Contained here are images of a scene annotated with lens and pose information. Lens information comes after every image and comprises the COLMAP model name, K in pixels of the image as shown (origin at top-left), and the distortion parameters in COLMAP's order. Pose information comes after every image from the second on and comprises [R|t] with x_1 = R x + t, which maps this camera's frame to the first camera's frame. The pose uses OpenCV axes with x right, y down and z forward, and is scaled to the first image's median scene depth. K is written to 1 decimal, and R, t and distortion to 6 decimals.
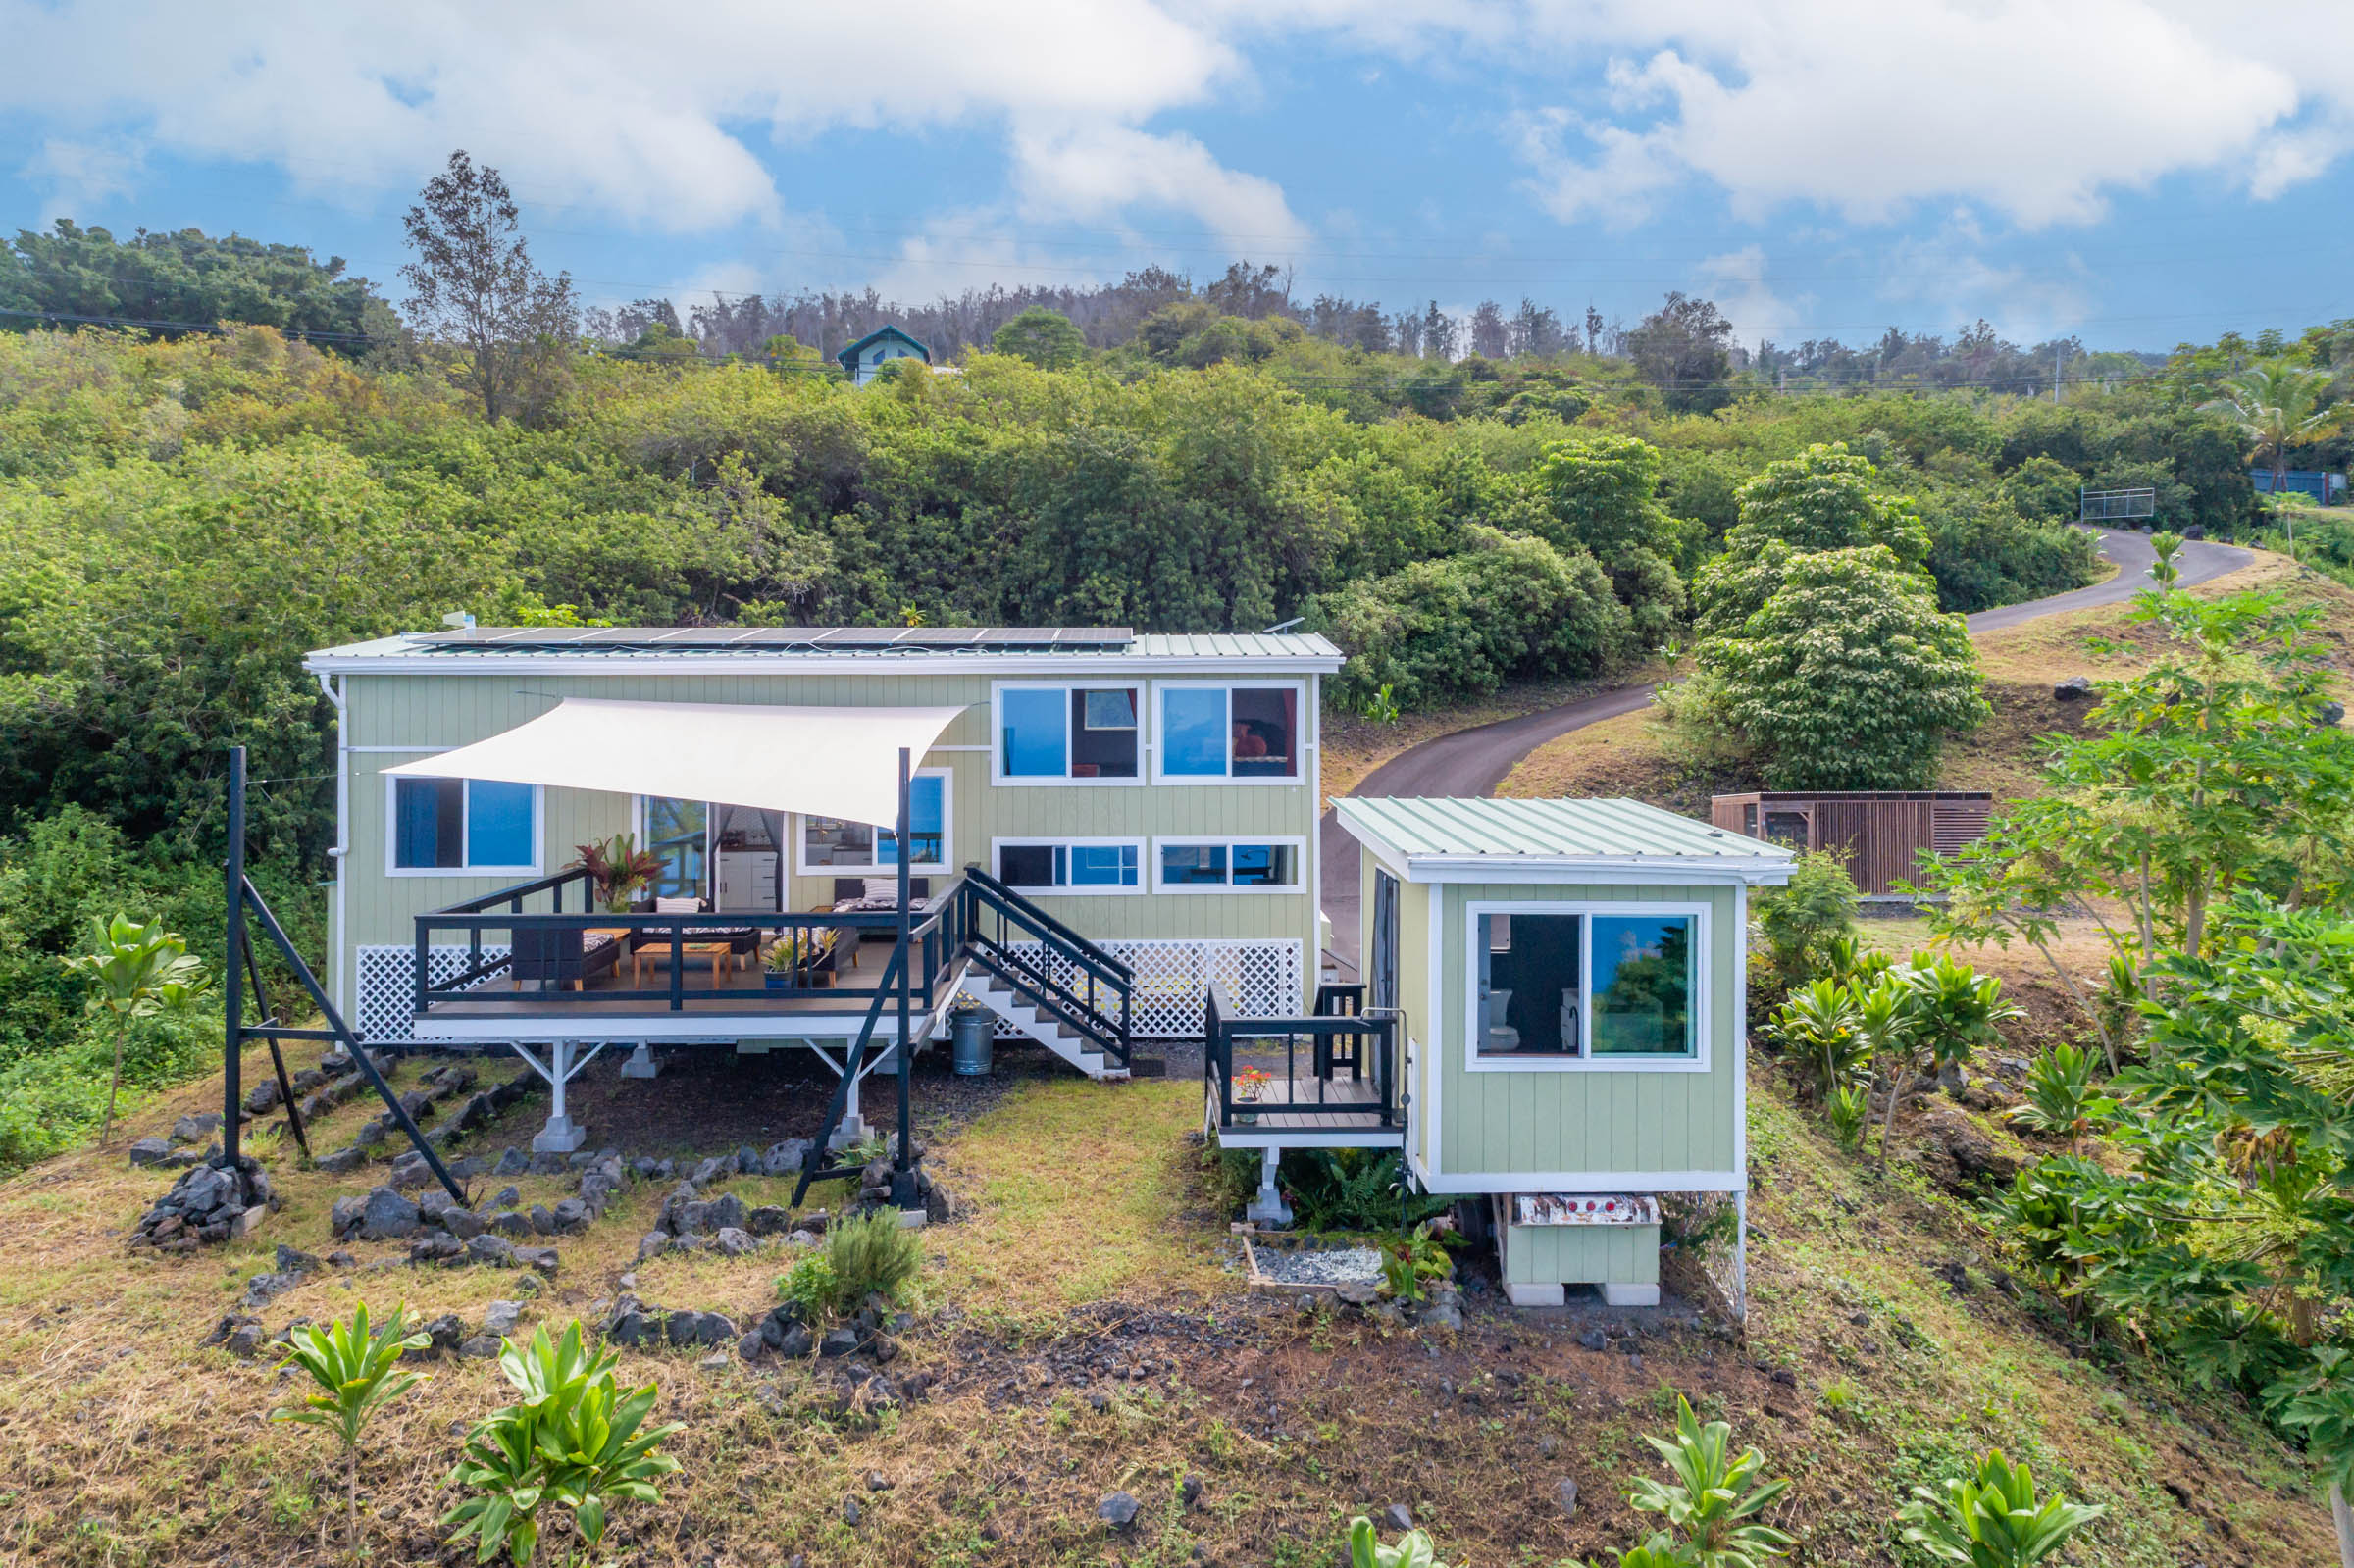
lens RADIAL K [[1652.6, 0, 1233.7], [0, 1652.6, 716.0], [0, 0, 1]] dist [-0.000858, -0.000019]
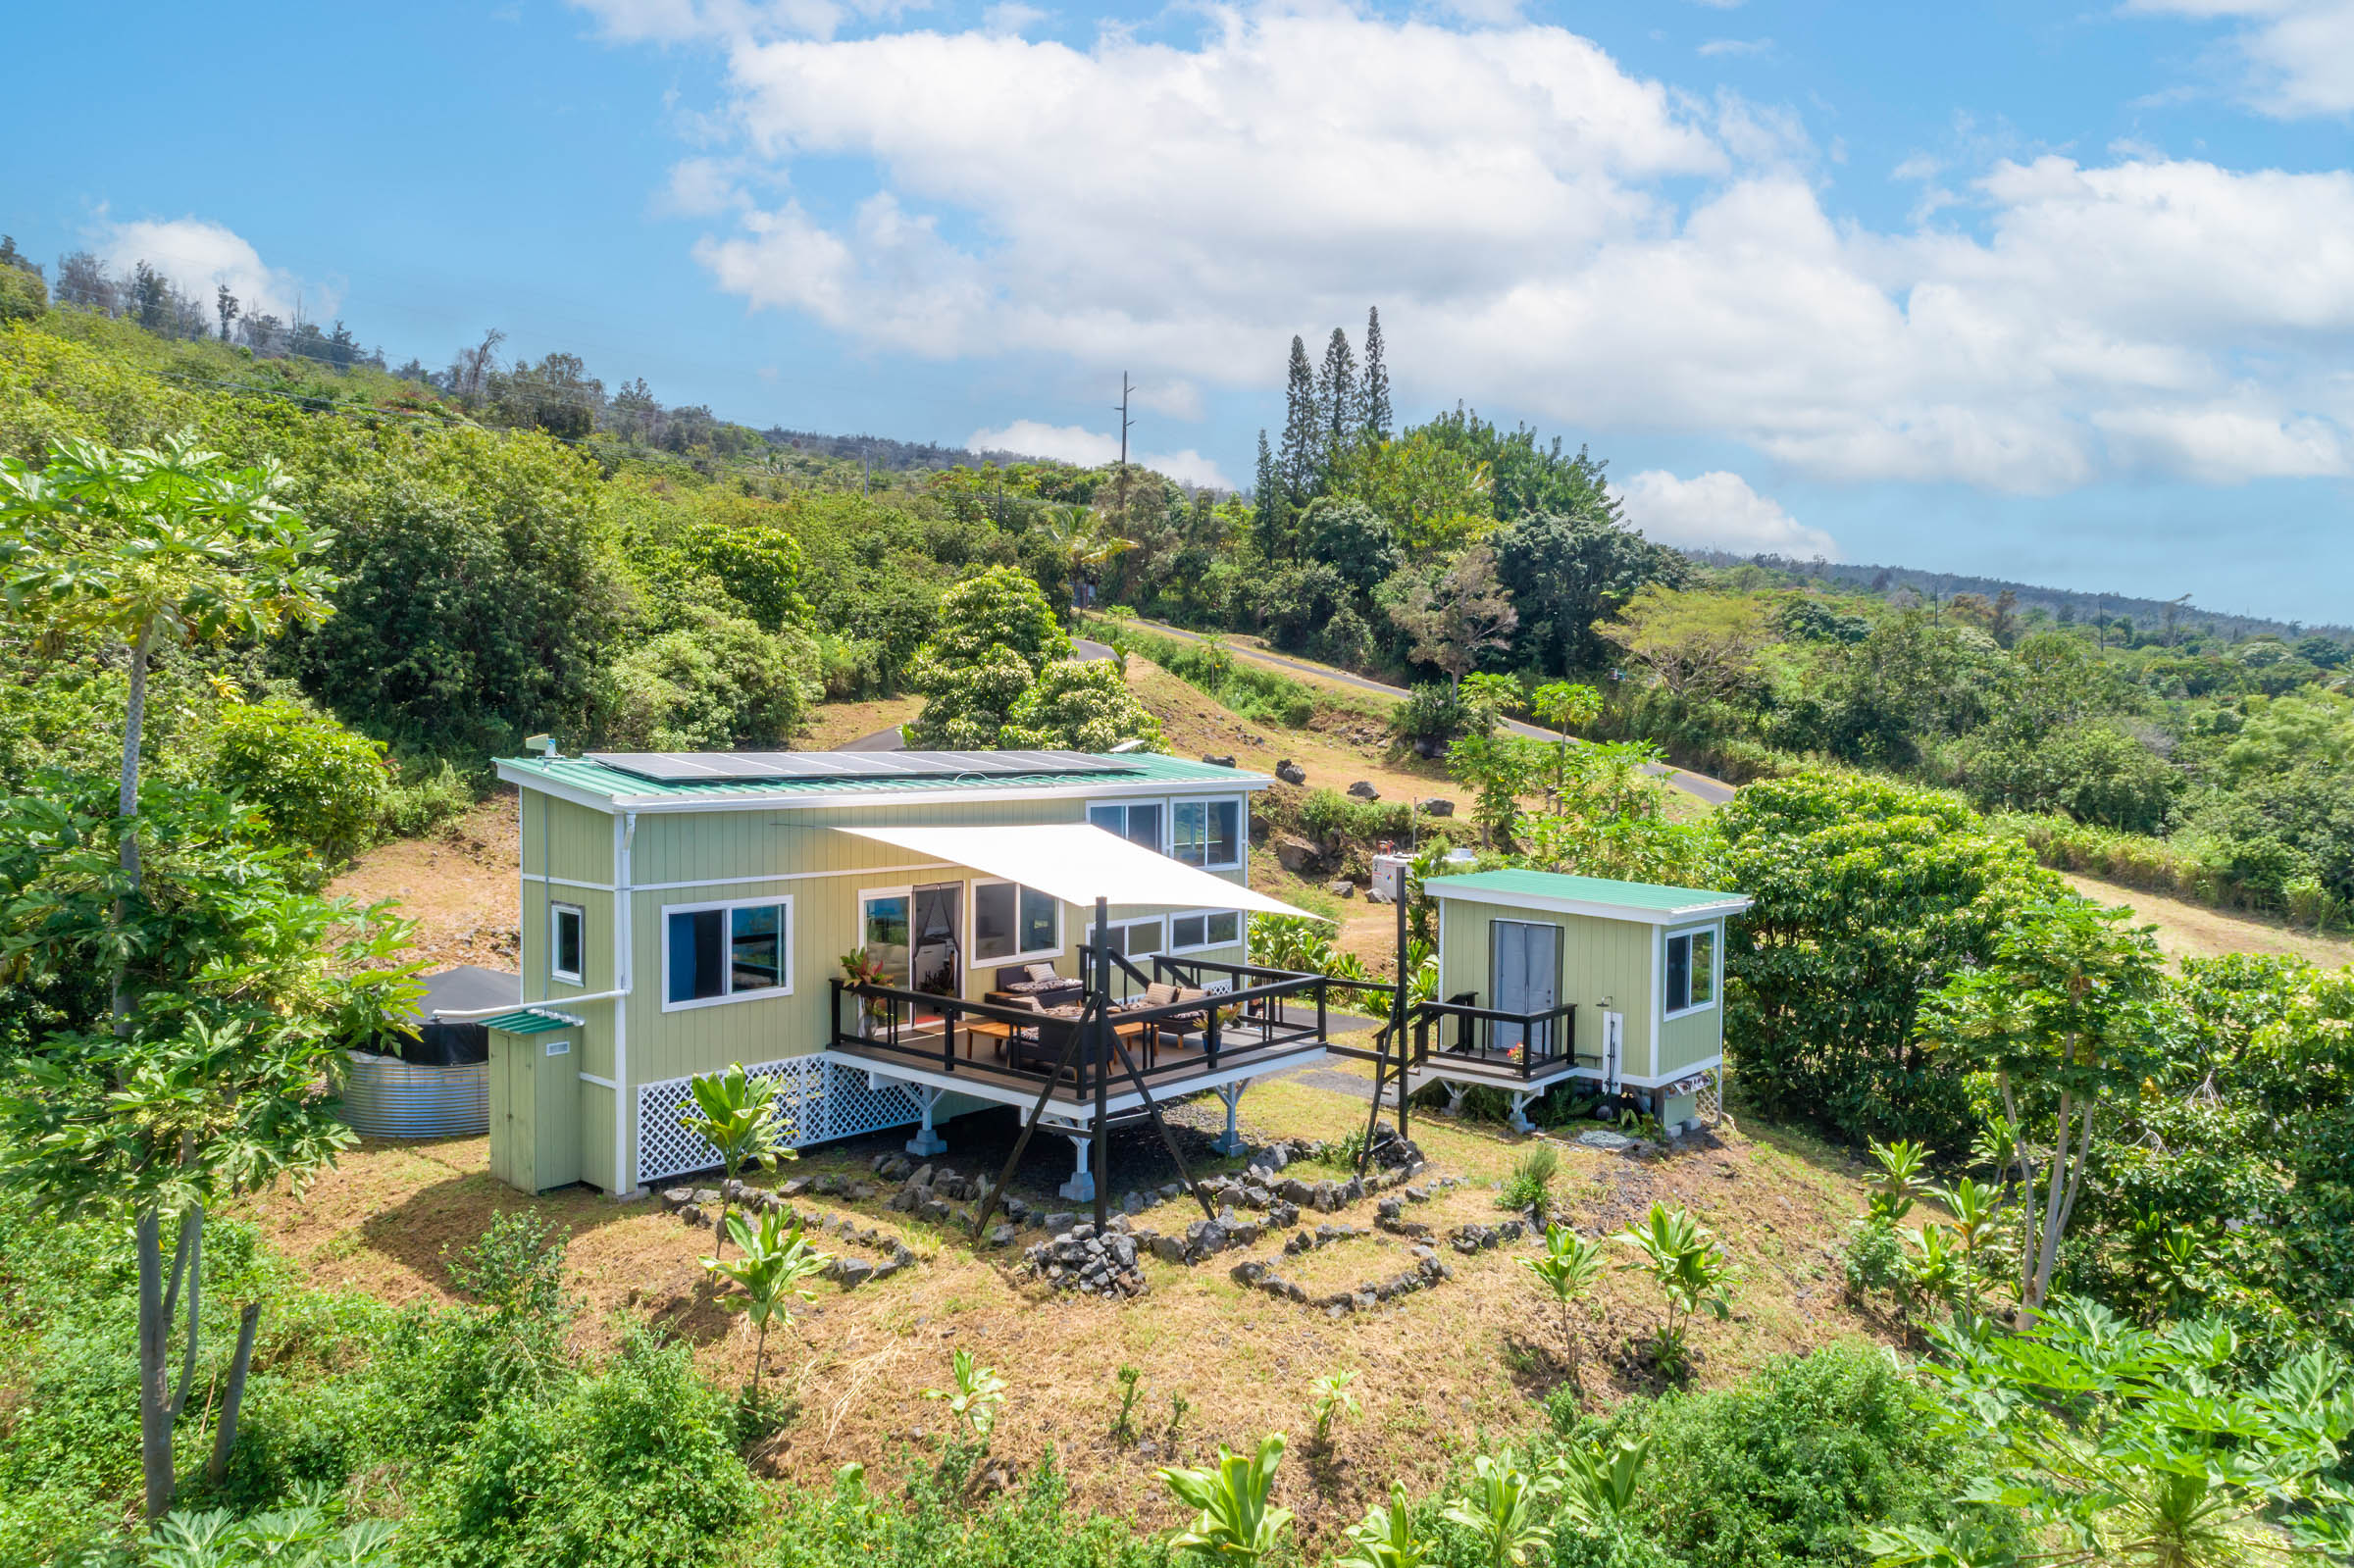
lens RADIAL K [[1652.6, 0, 1233.7], [0, 1652.6, 716.0], [0, 0, 1]] dist [-0.000858, -0.000019]
pose [[0.636373, 0.015756, 0.771221, -1.061364], [-0.008651, 0.999874, -0.013290, -0.071261], [-0.771333, 0.001786, 0.636429, 0.097848]]
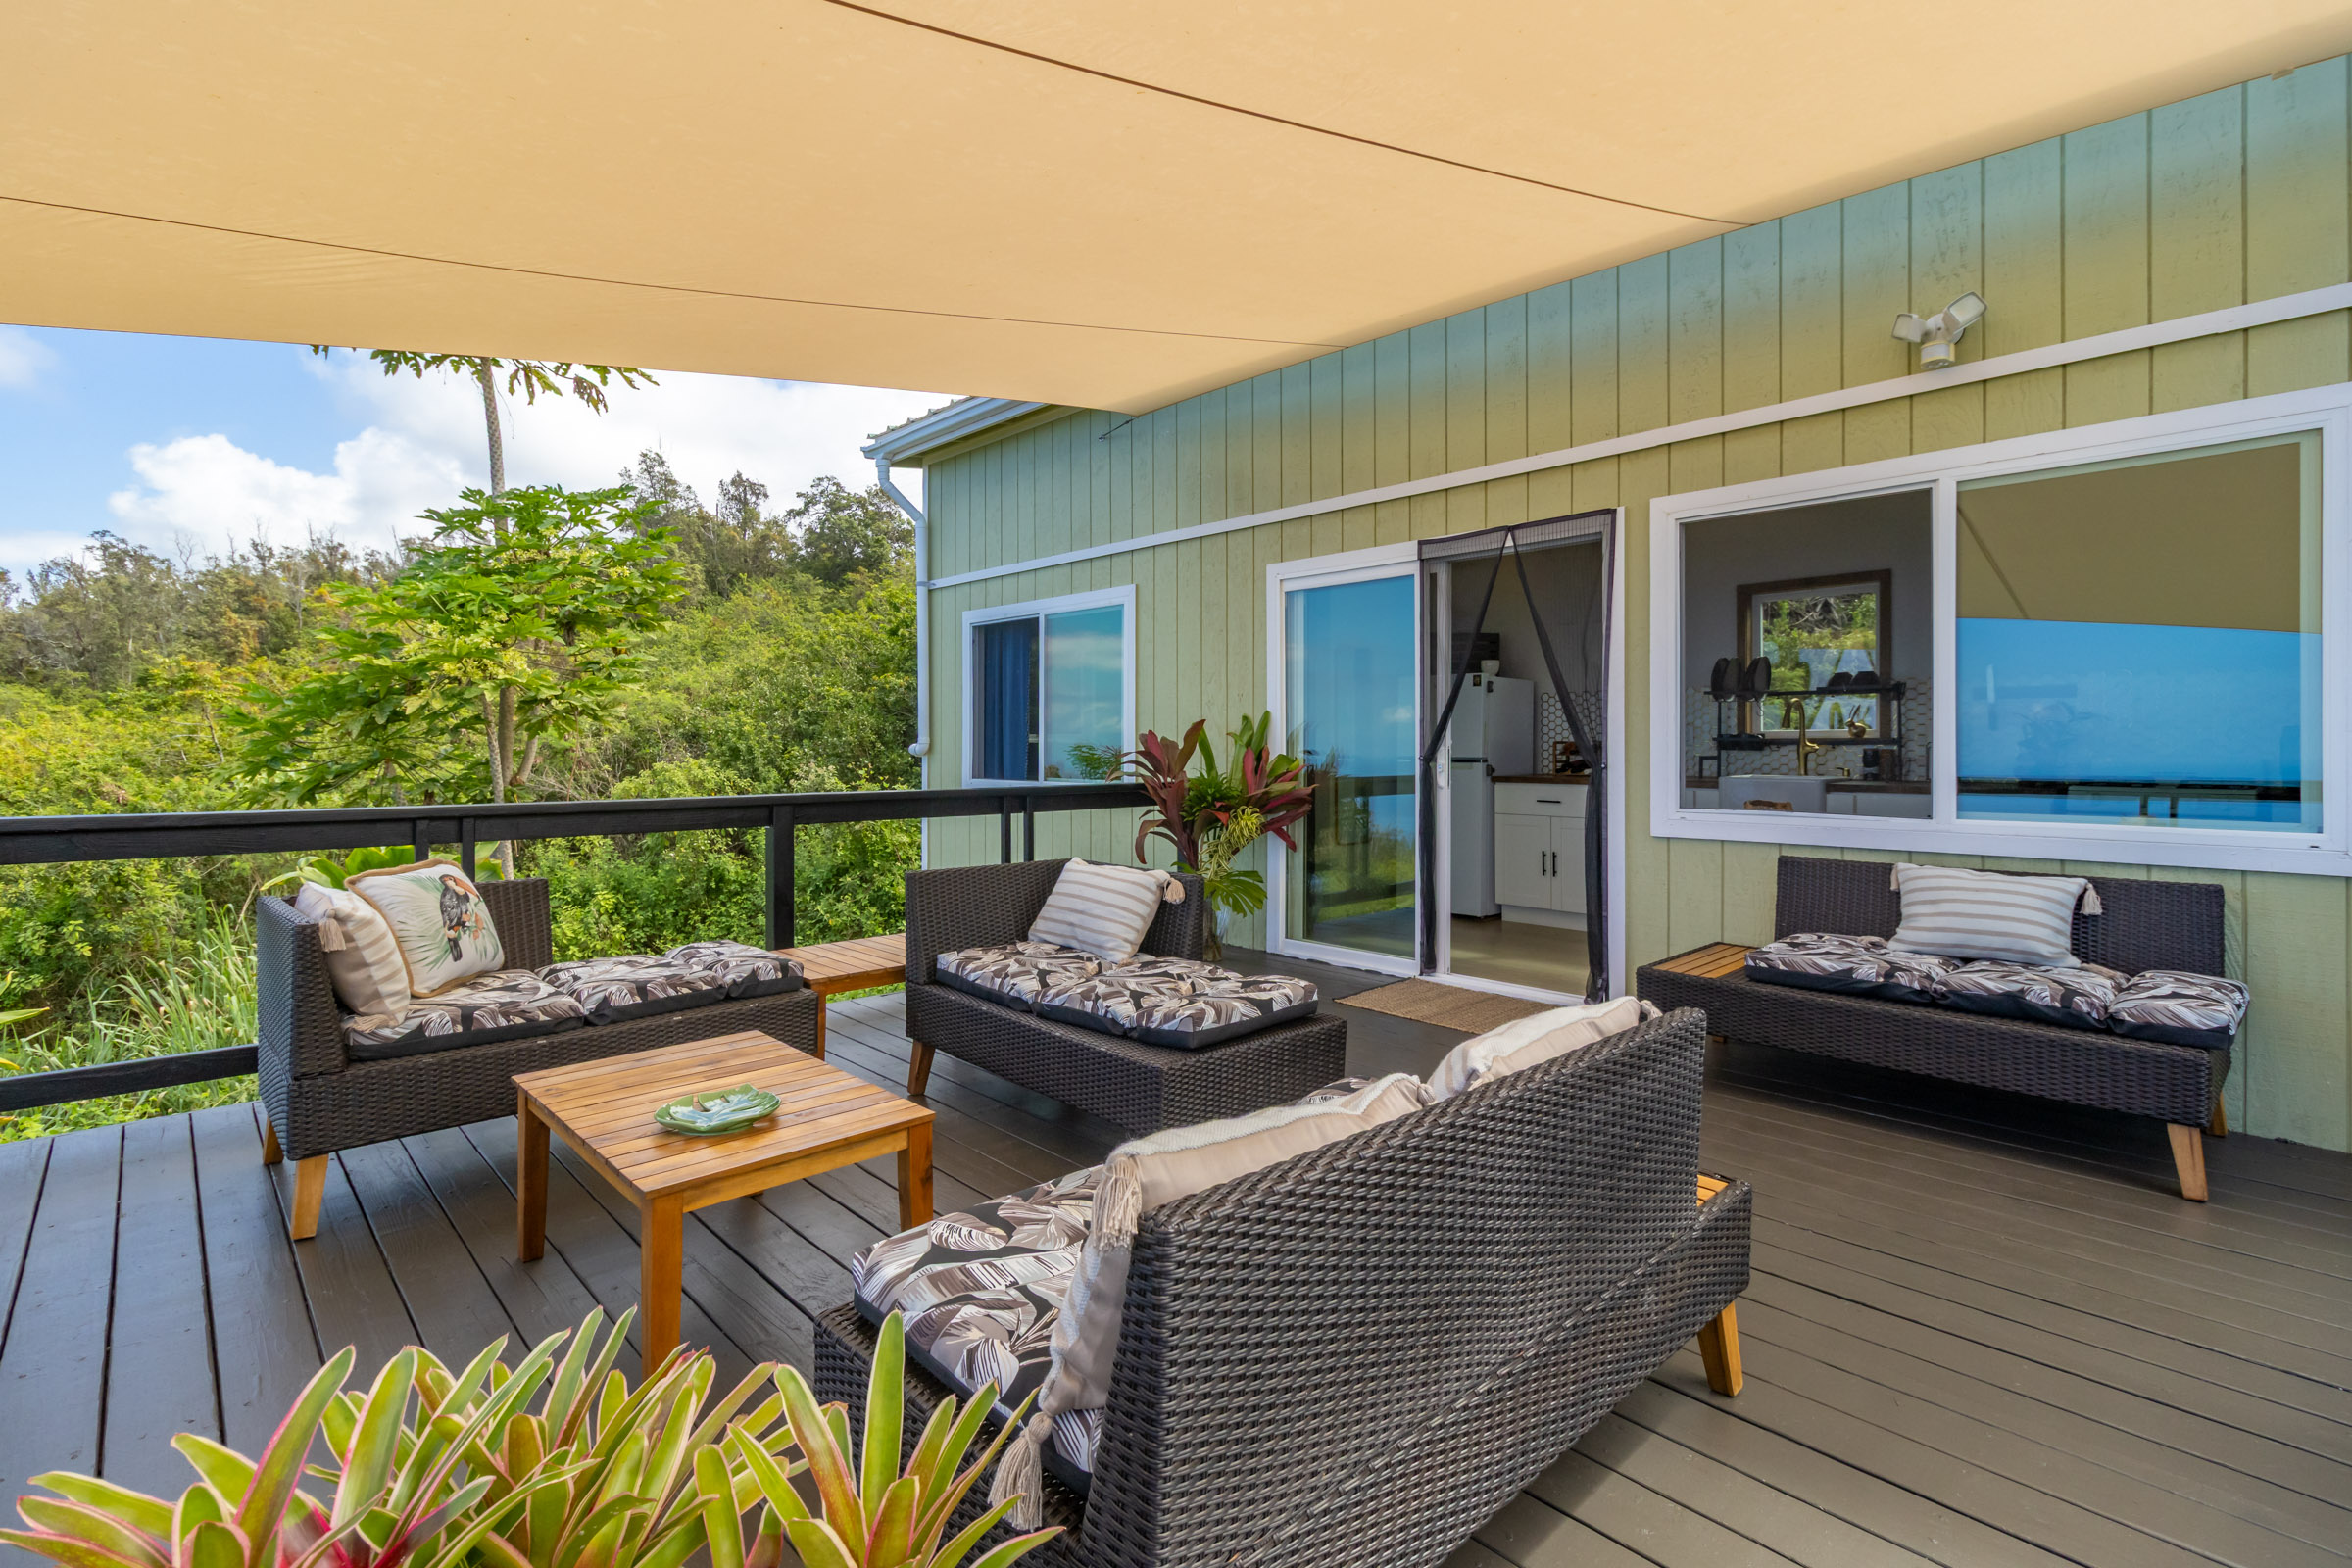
lens RADIAL K [[1085.4, 0, 1177.3], [0, 1085.4, 747.6], [0, 0, 1]] dist [-0.000139, 0.000007]
pose [[0.673221, 0.006906, -0.739409, -0.171310], [-0.011064, 0.999939, -0.000734, 0.080364], [0.739359, 0.008675, 0.673256, 0.791496]]
